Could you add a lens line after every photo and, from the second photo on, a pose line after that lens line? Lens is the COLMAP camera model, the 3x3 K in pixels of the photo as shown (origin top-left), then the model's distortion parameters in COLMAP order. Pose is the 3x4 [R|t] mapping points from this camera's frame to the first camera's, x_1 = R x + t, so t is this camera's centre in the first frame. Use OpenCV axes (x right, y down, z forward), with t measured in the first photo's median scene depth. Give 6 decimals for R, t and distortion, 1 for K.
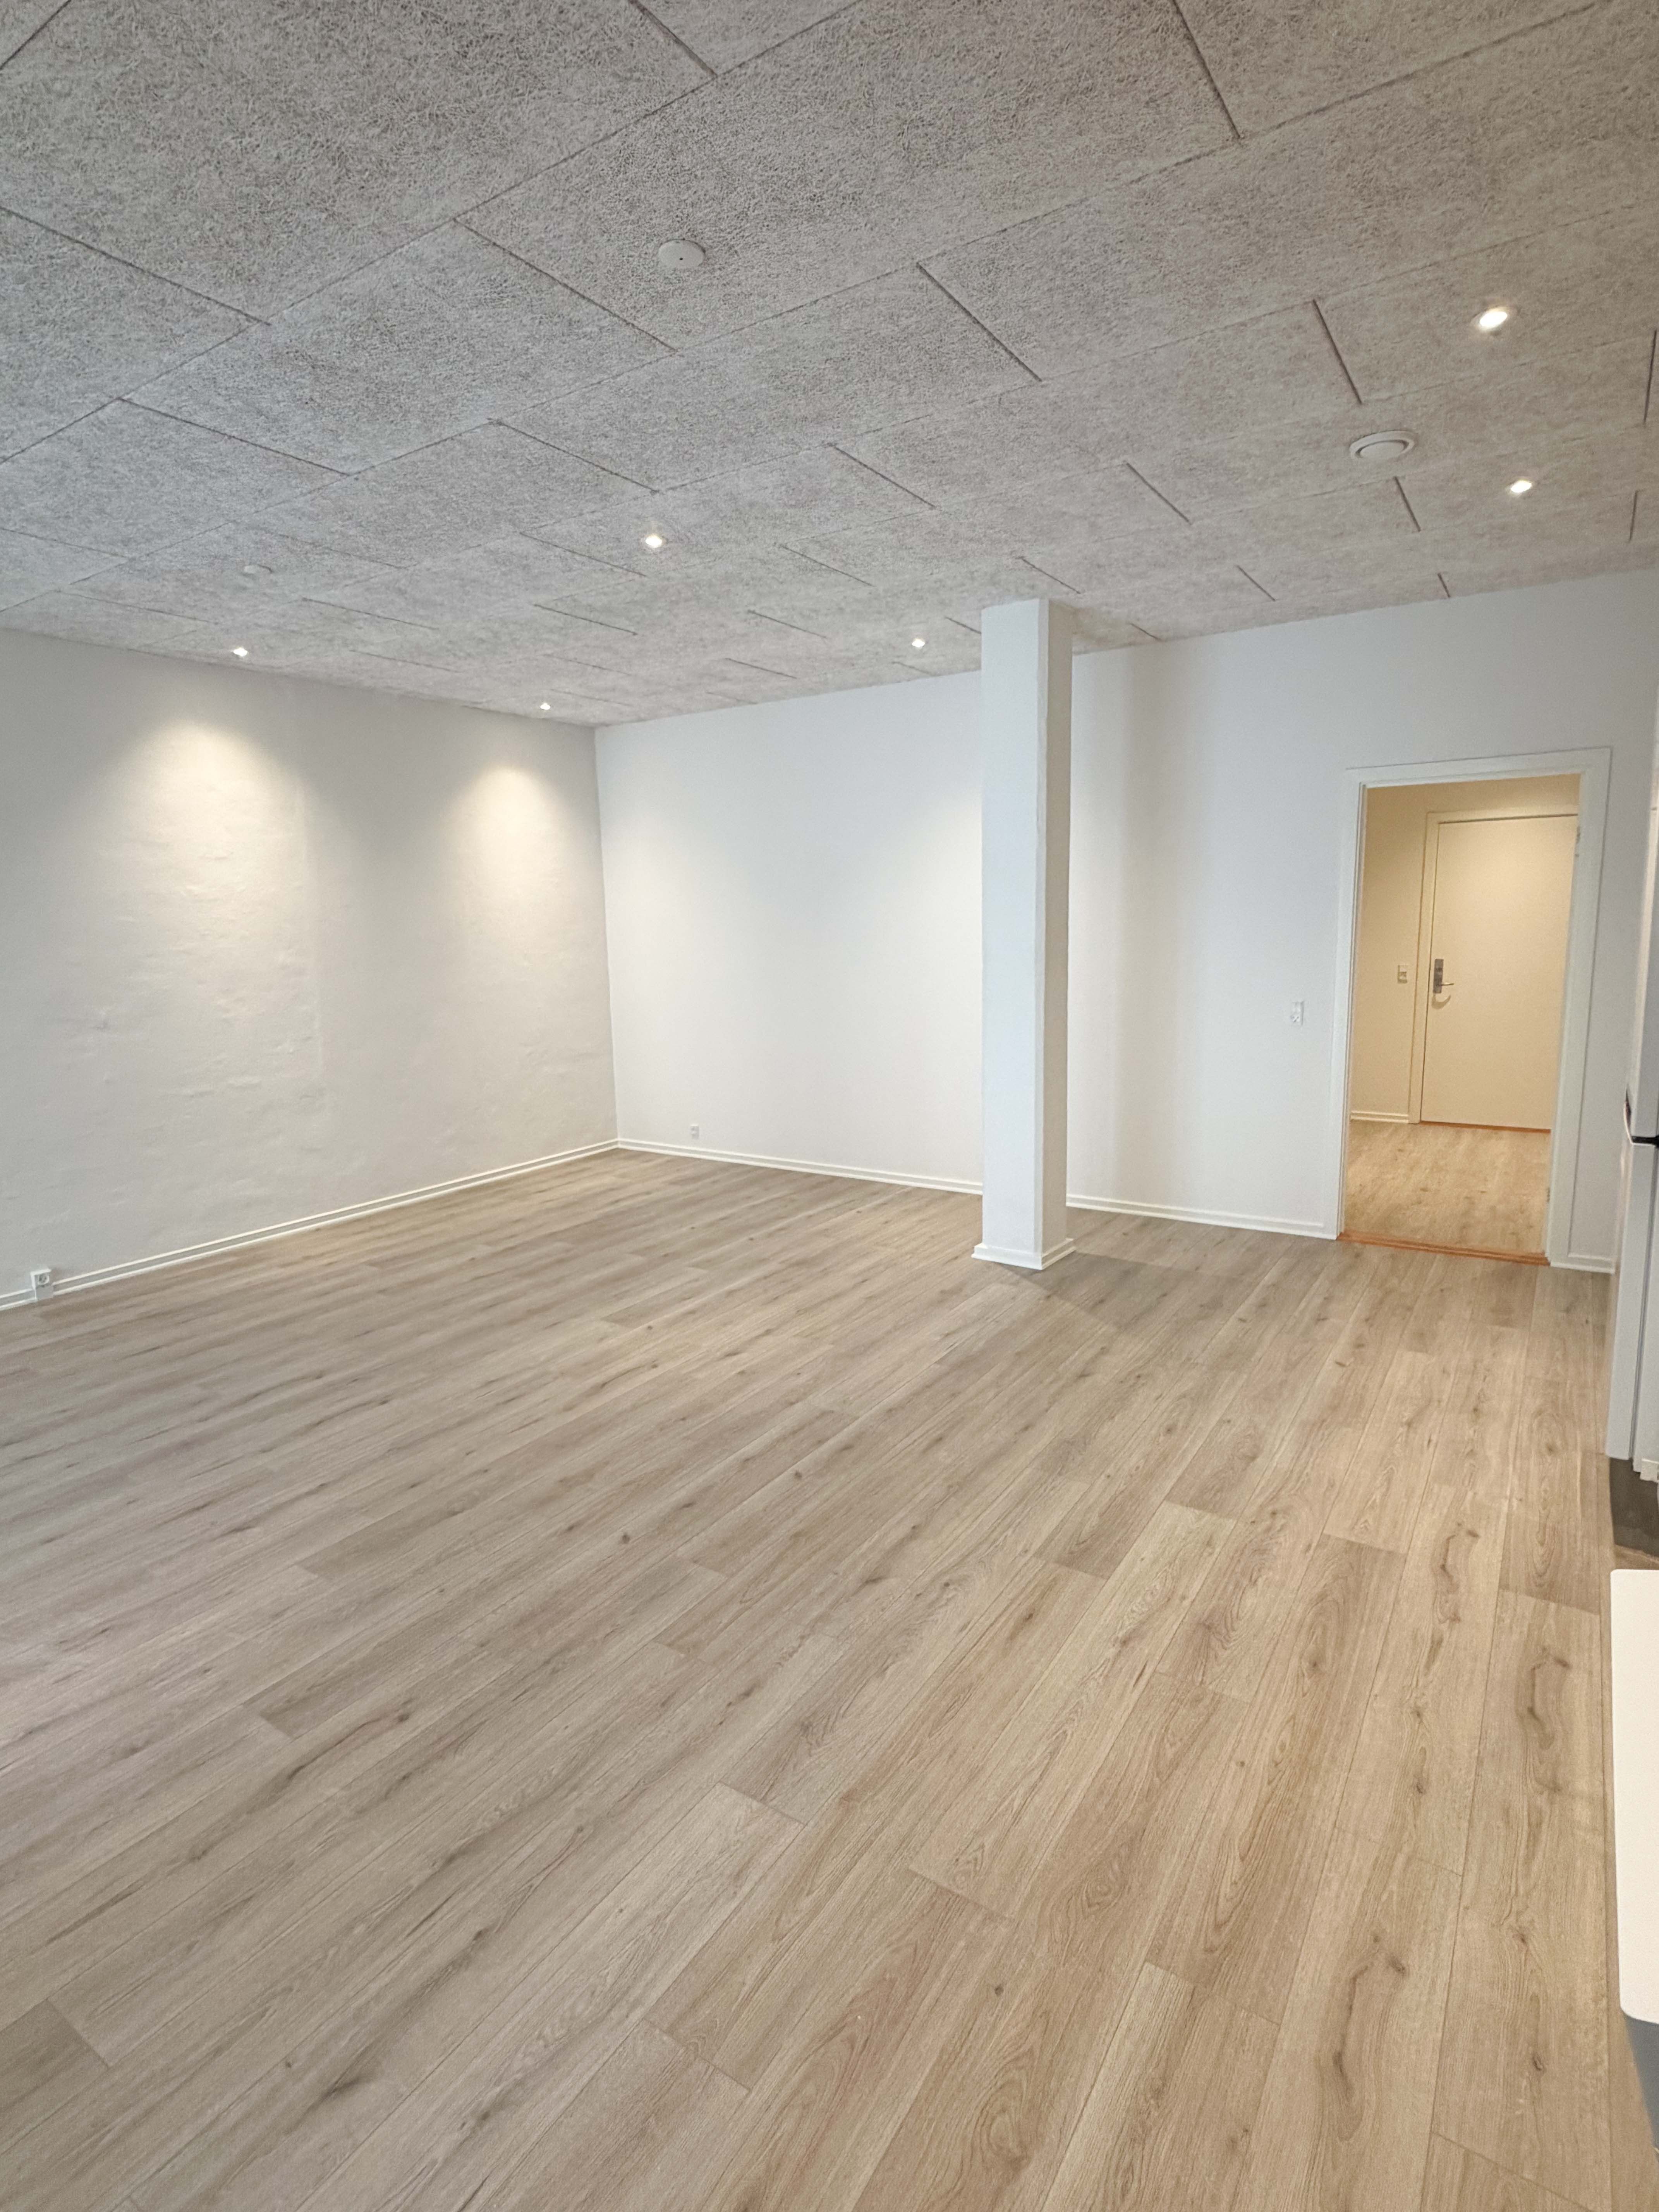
lens RADIAL K [[1131.5, 0, 841.7], [0, 1131.5, 1108.3], [0, 0, 1]] dist [0.002569, -0.001488]
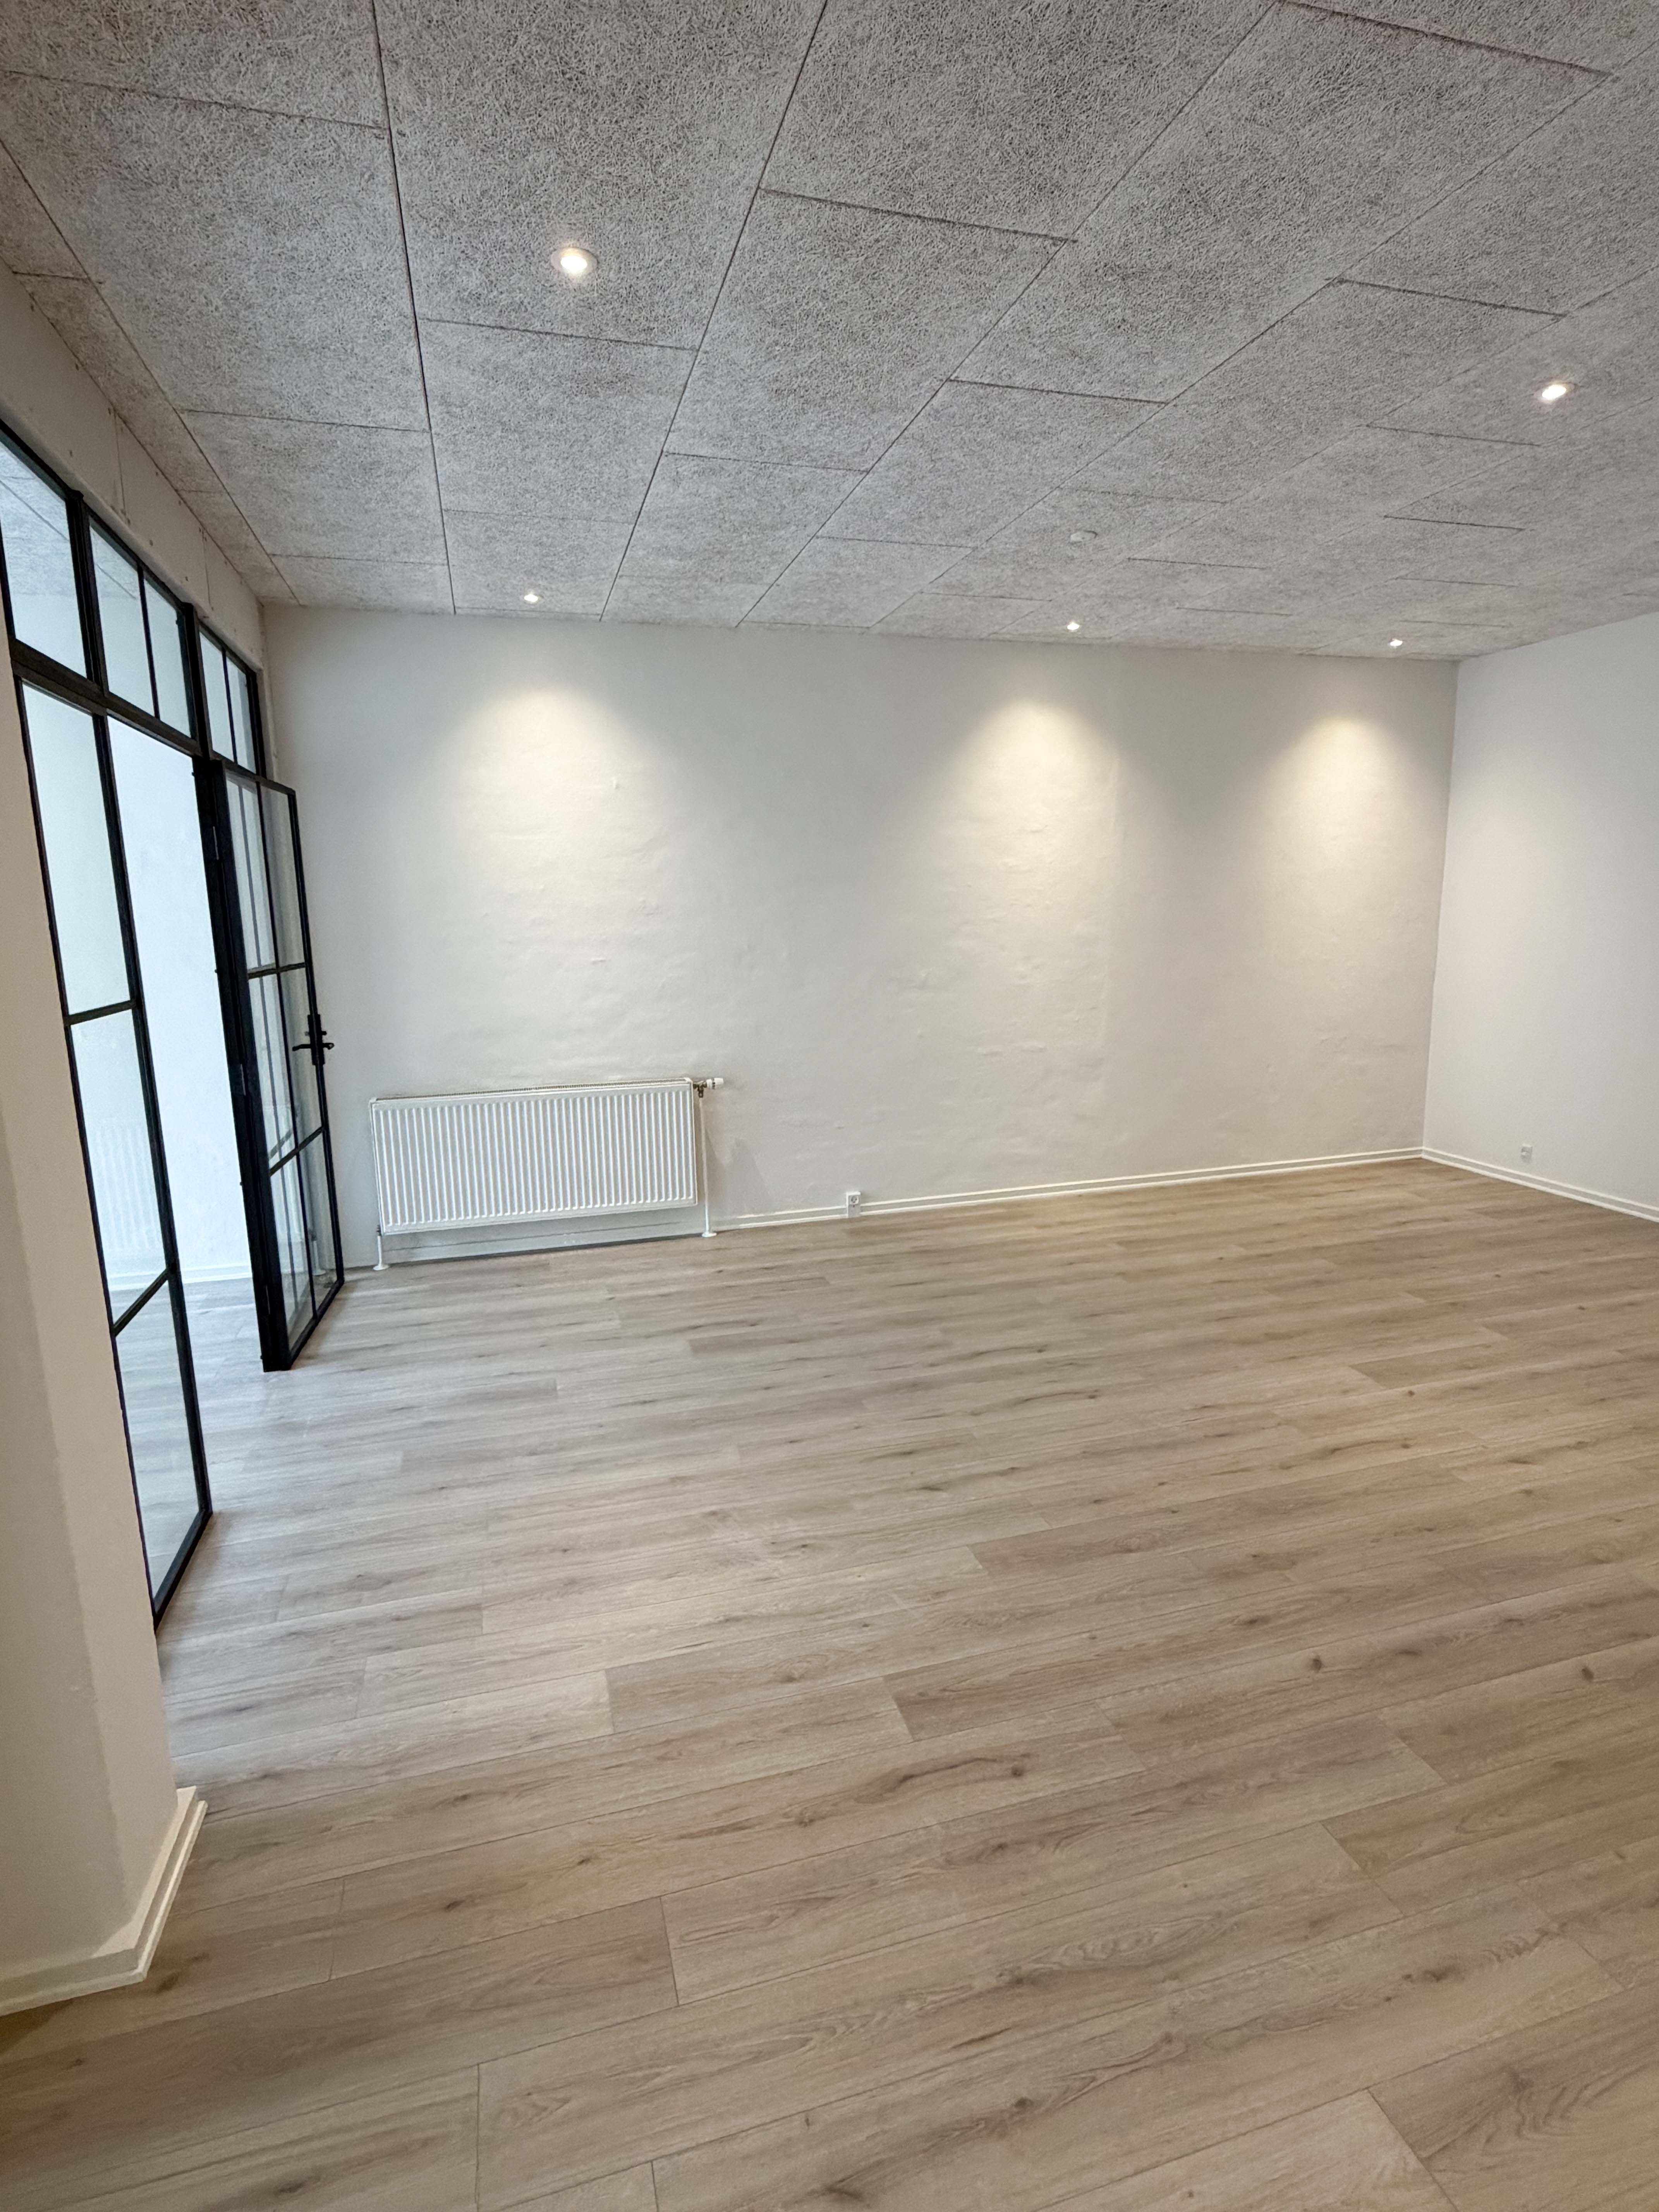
lens RADIAL K [[1131.5, 0, 829.4], [0, 1131.5, 1105.9], [0, 0, 1]] dist [0.002569, -0.001488]
pose [[0.759846, 0.124308, -0.638108, 0.009133], [-0.107729, 0.992055, 0.064977, -0.025087], [0.641115, 0.019371, 0.767200, 0.122896]]
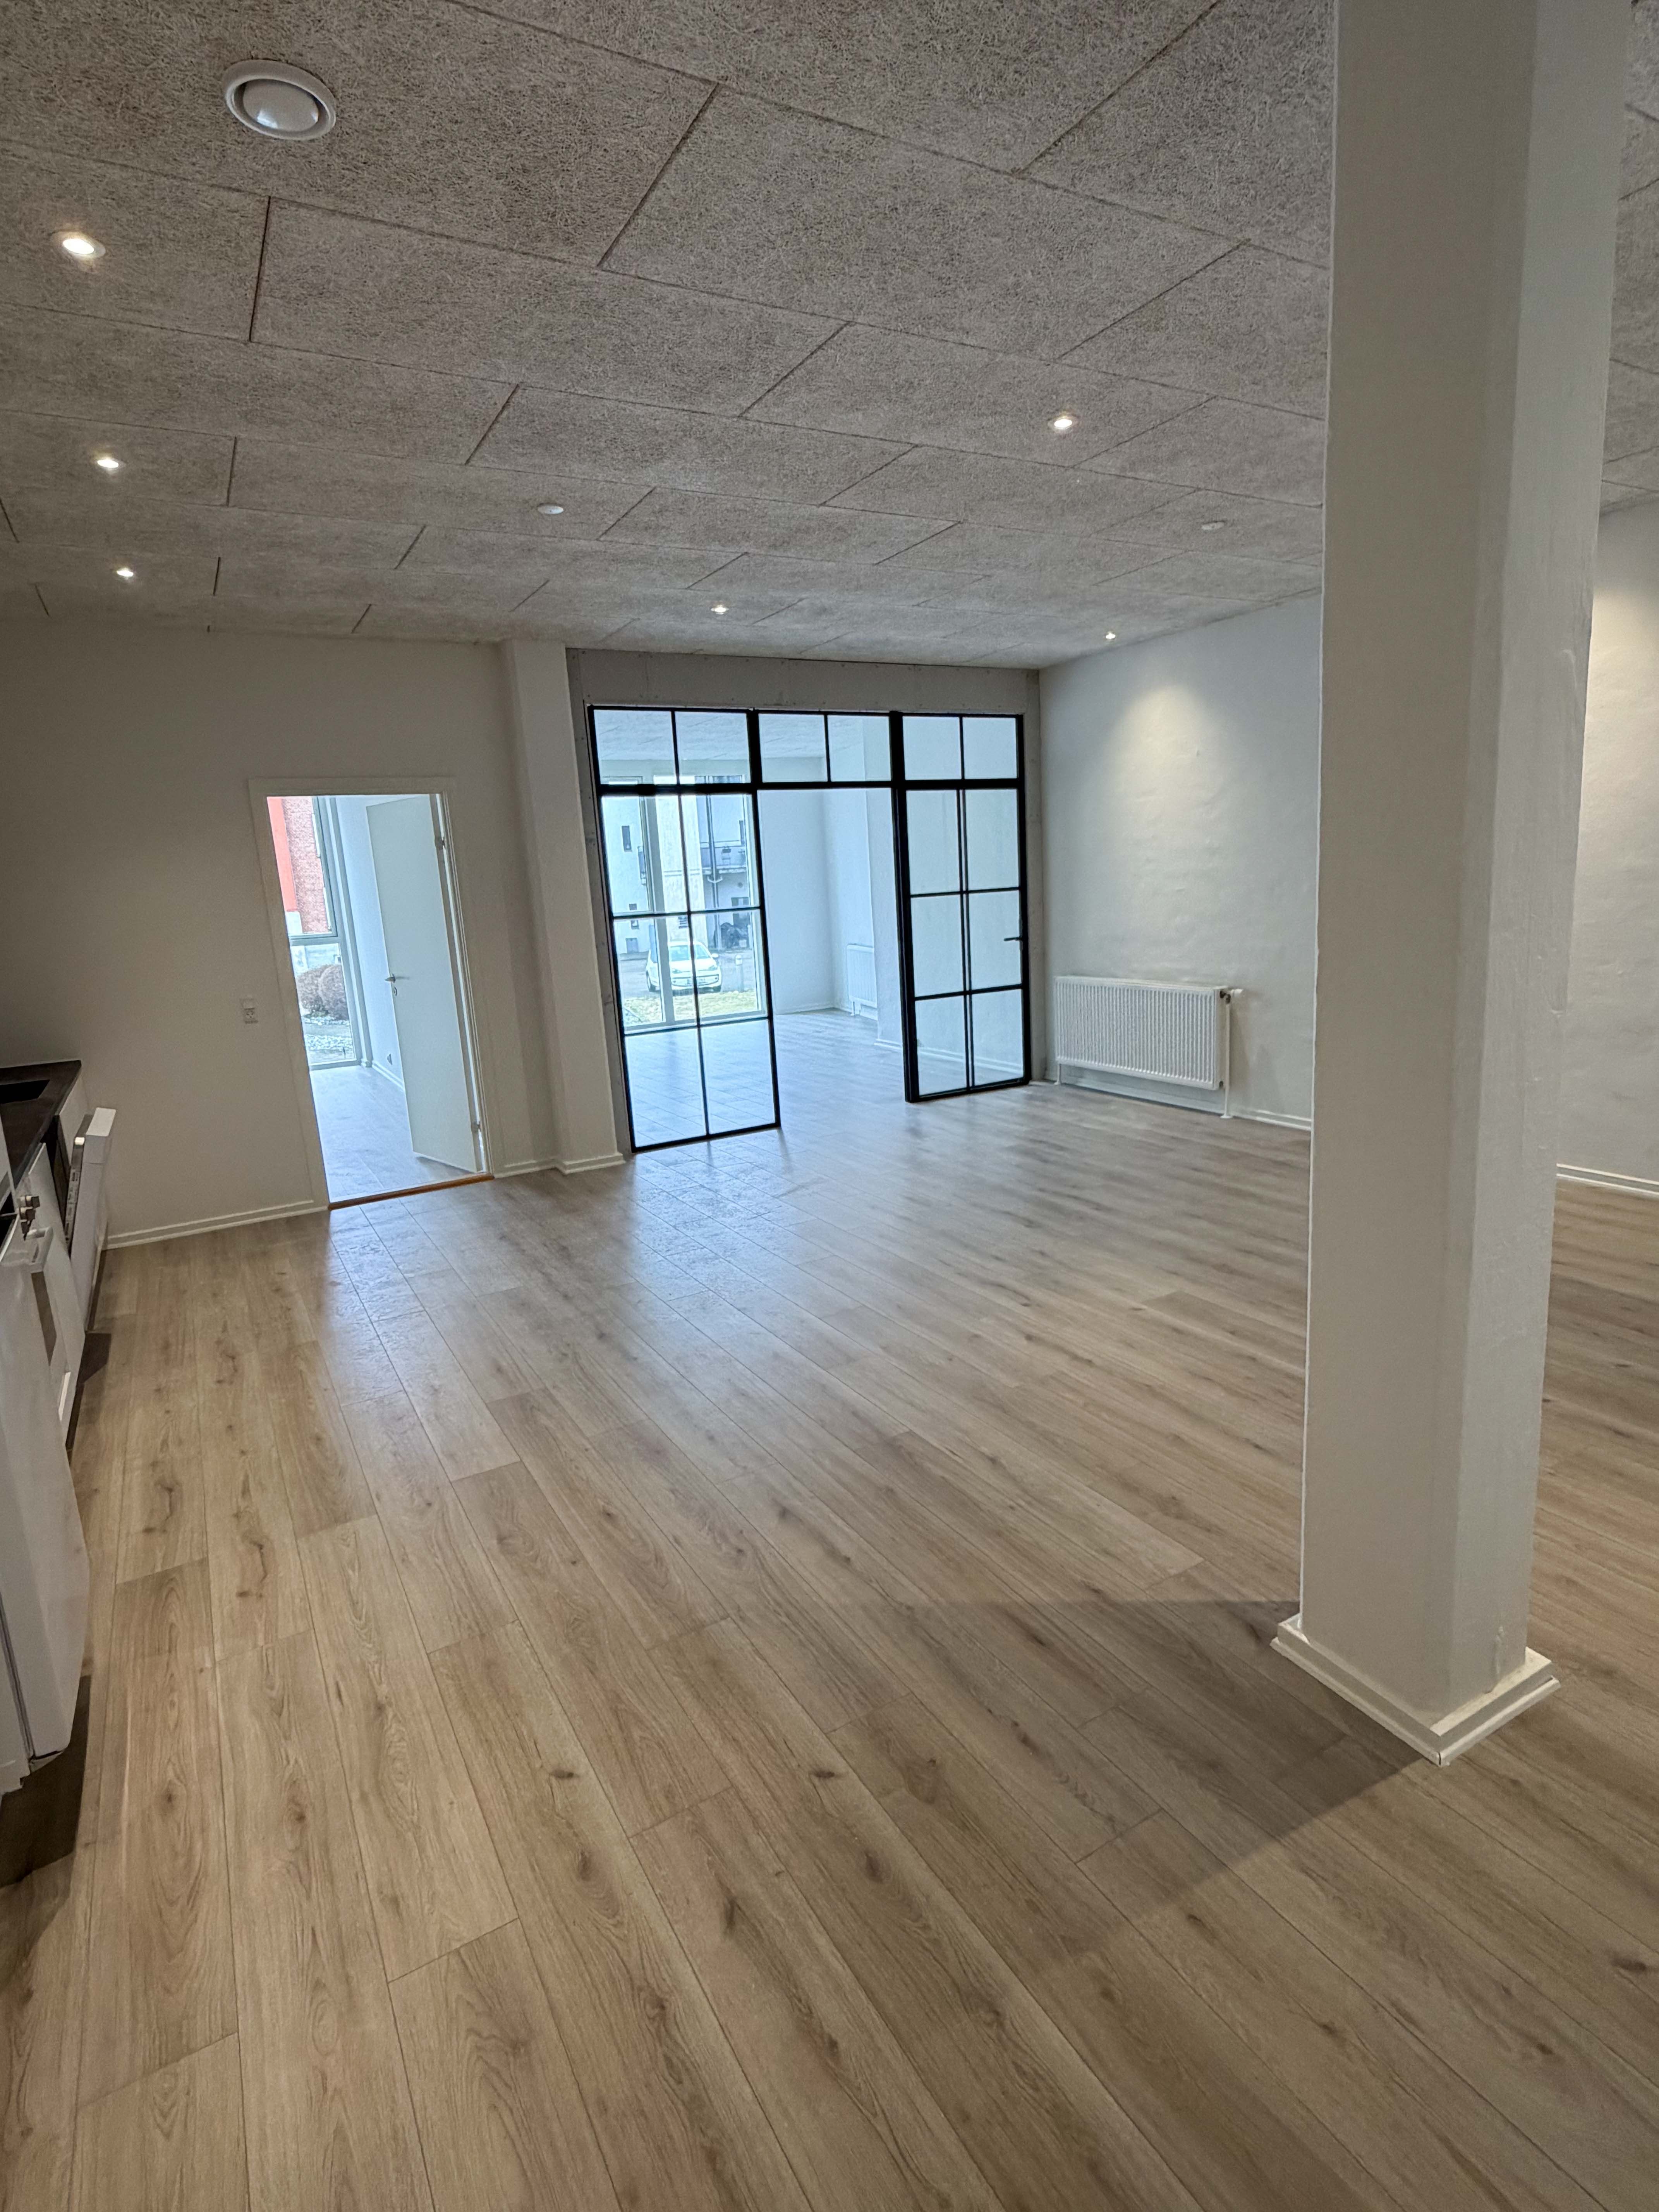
lens RADIAL K [[1131.5, 0, 828.4], [0, 1131.5, 1105.8], [0, 0, 1]] dist [0.002569, -0.001488]
pose [[-0.455104, 0.229827, -0.860267, 0.839990], [-0.082246, 0.951137, 0.297614, -0.256844], [0.886632, 0.206199, -0.413964, 1.387292]]
